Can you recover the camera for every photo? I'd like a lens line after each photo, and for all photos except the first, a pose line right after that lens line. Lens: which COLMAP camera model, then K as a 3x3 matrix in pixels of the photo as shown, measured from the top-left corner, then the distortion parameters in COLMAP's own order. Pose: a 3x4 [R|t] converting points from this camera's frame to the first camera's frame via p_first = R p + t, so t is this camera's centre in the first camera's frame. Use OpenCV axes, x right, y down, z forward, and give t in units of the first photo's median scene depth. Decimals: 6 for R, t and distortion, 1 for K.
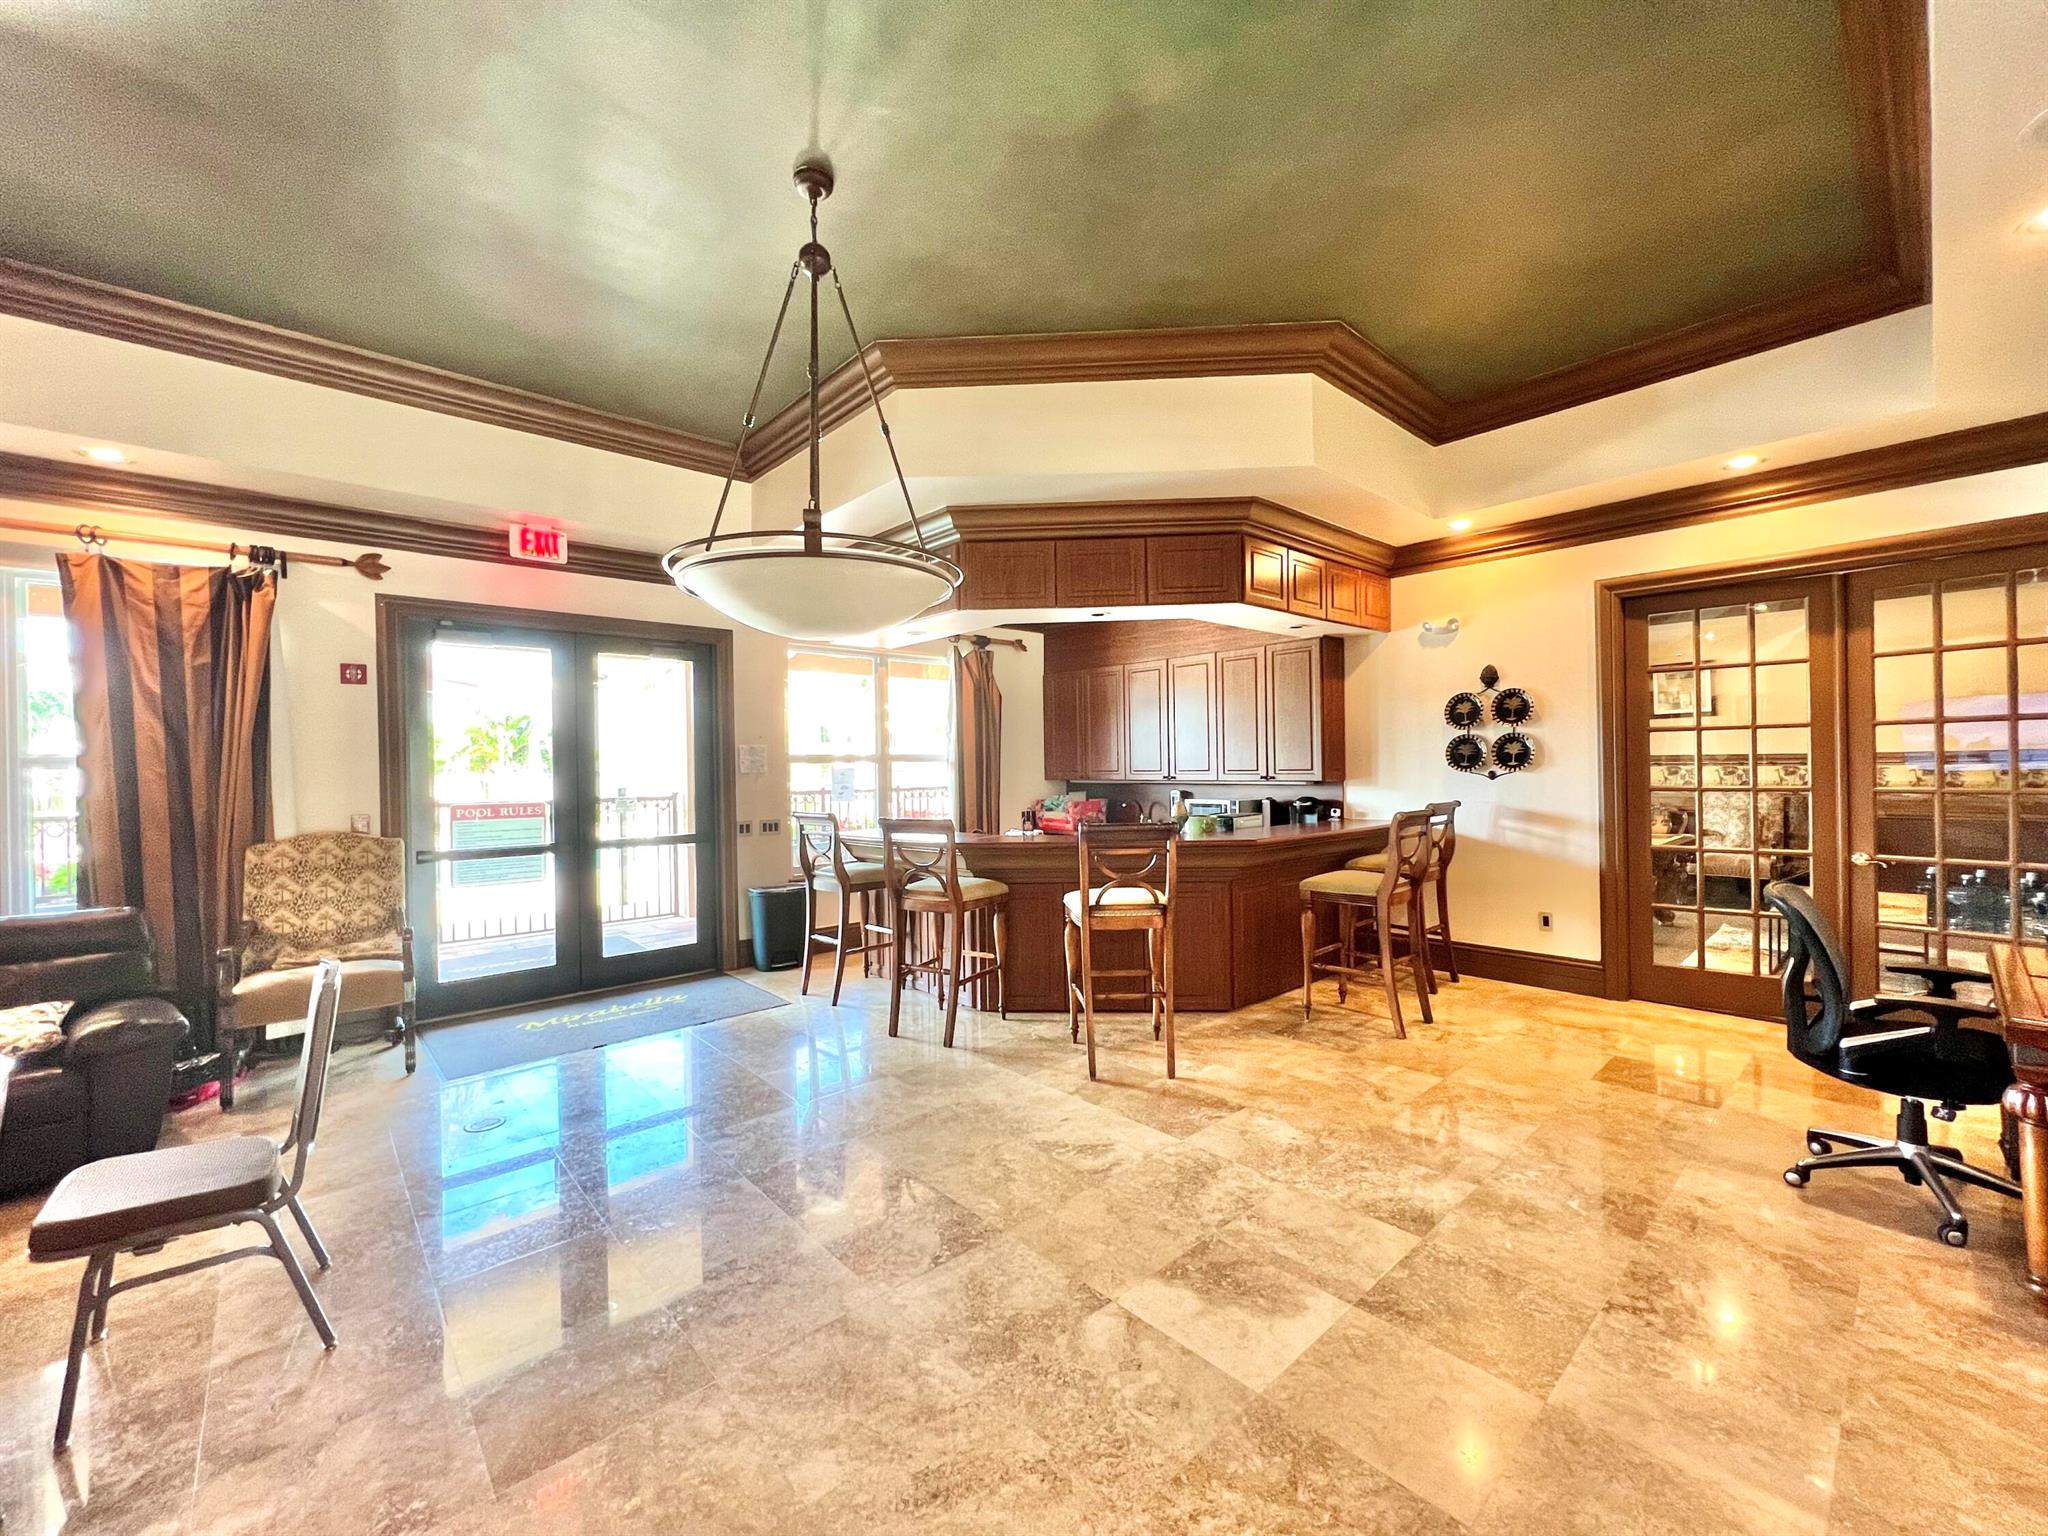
lens RADIAL K [[821.8, 0, 1029.1], [0, 821.8, 775.1], [0, 0, 1]] dist [0.001676, -0.000444]
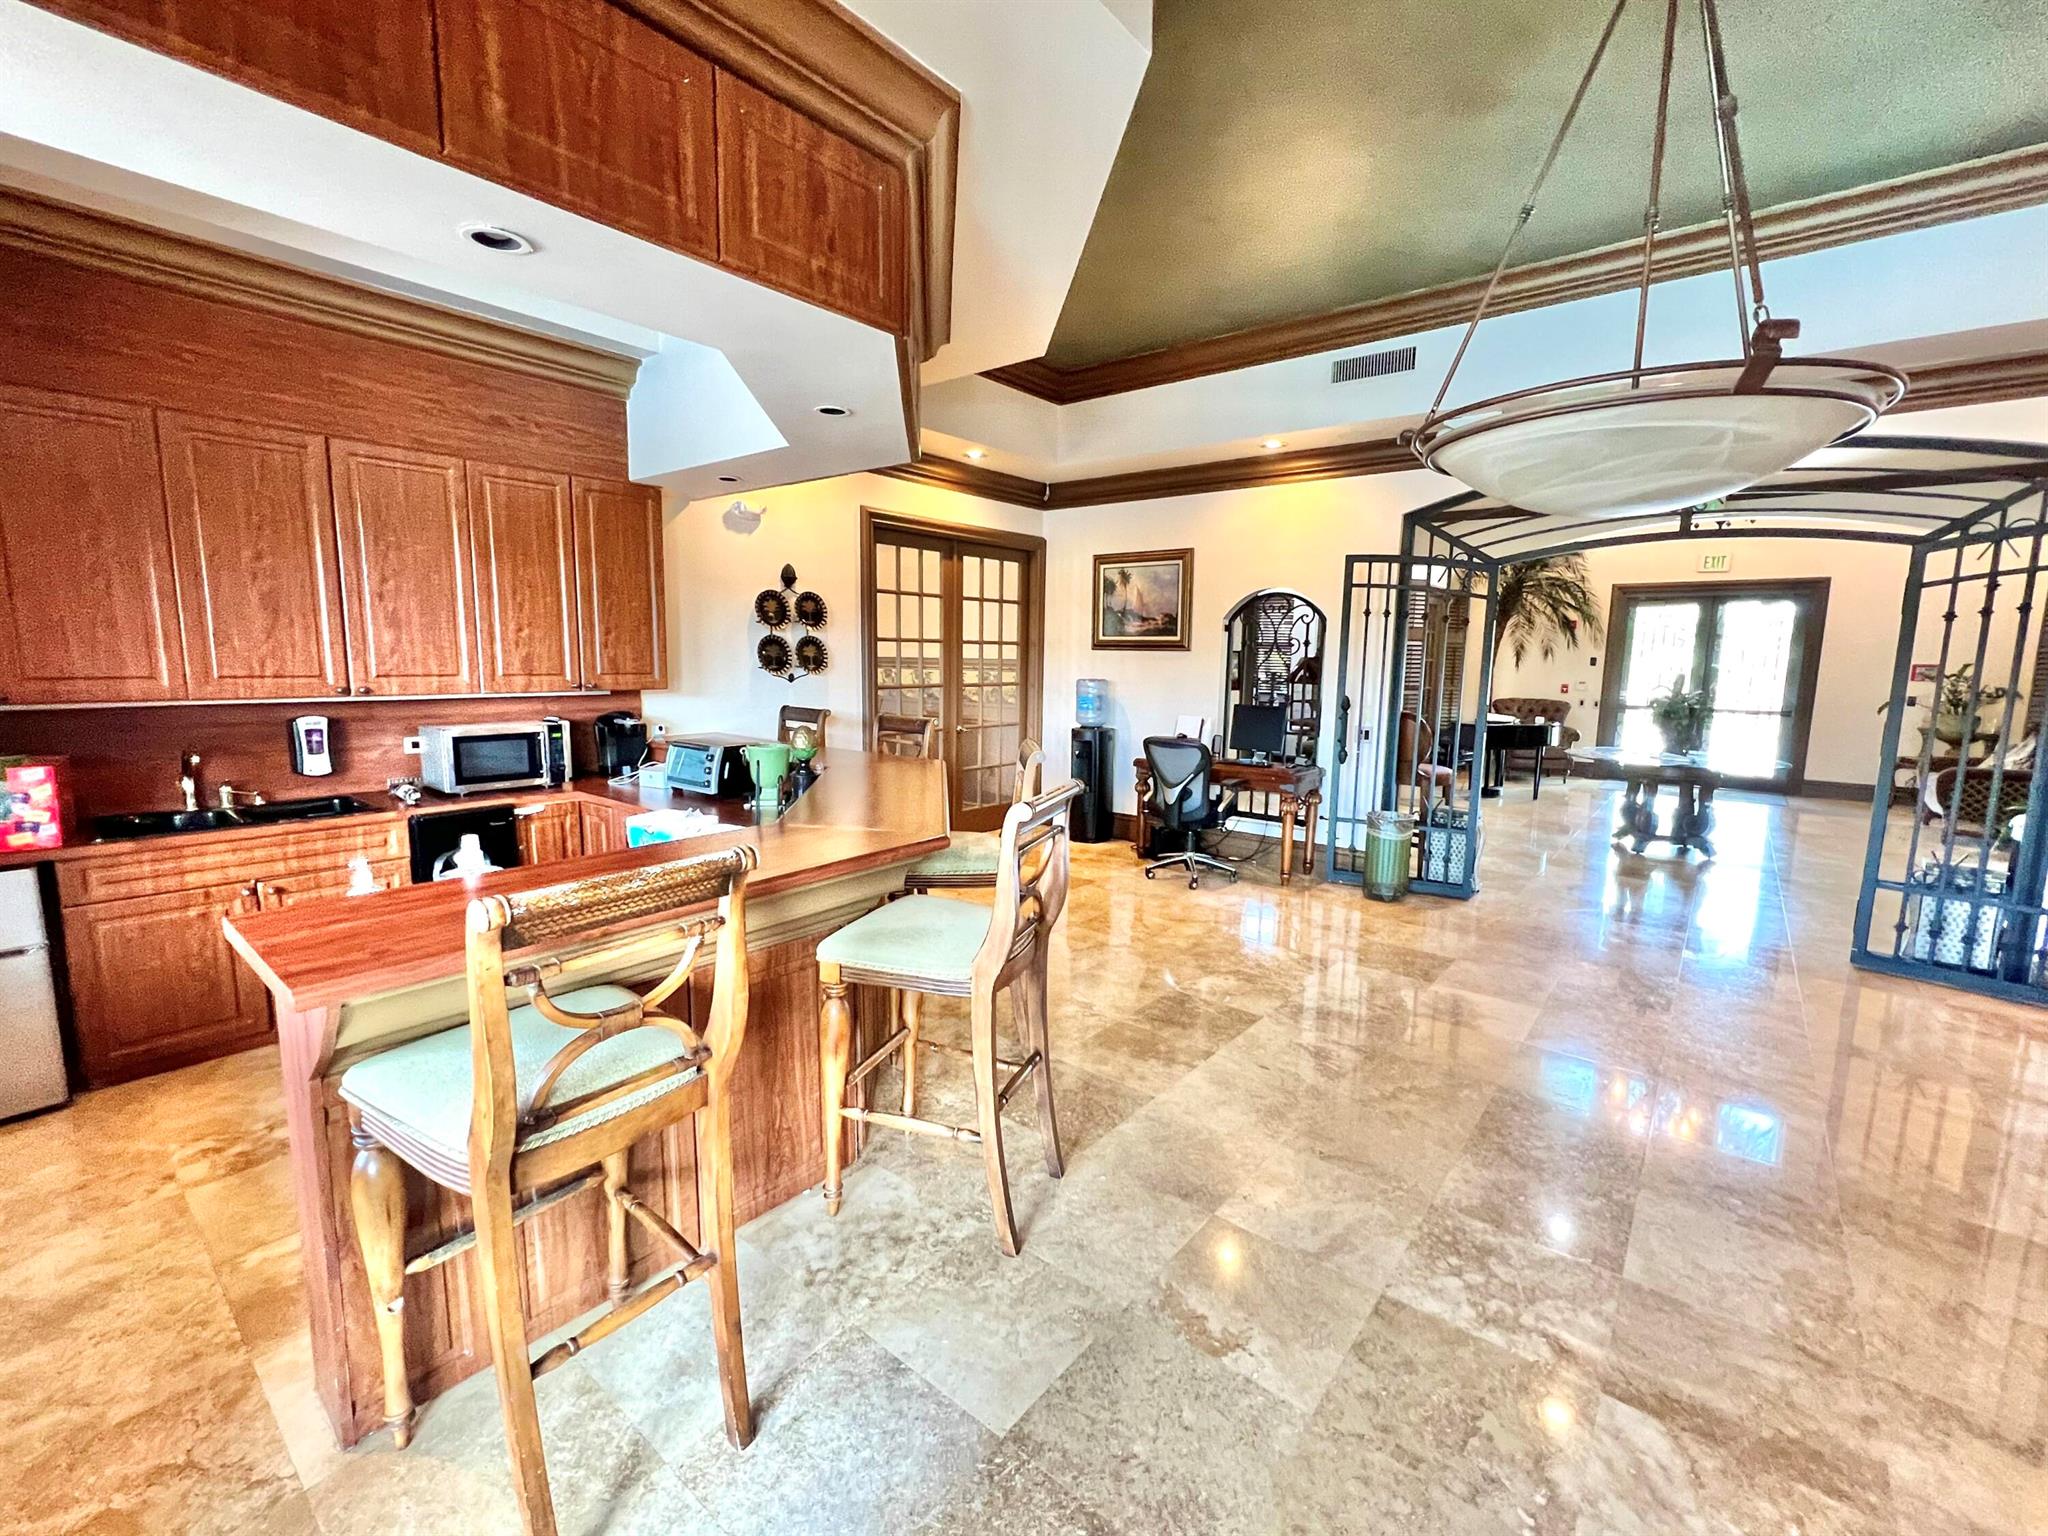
lens RADIAL K [[855.8, 0, 1021.3], [0, 855.8, 769.3], [0, 0, 1]] dist [0.000267, 0.000095]
pose [[-0.140615, -0.127164, 0.981864, -0.585793], [-0.006325, 0.991812, 0.127546, -0.026533], [-0.990044, 0.011725, -0.140268, 0.998596]]
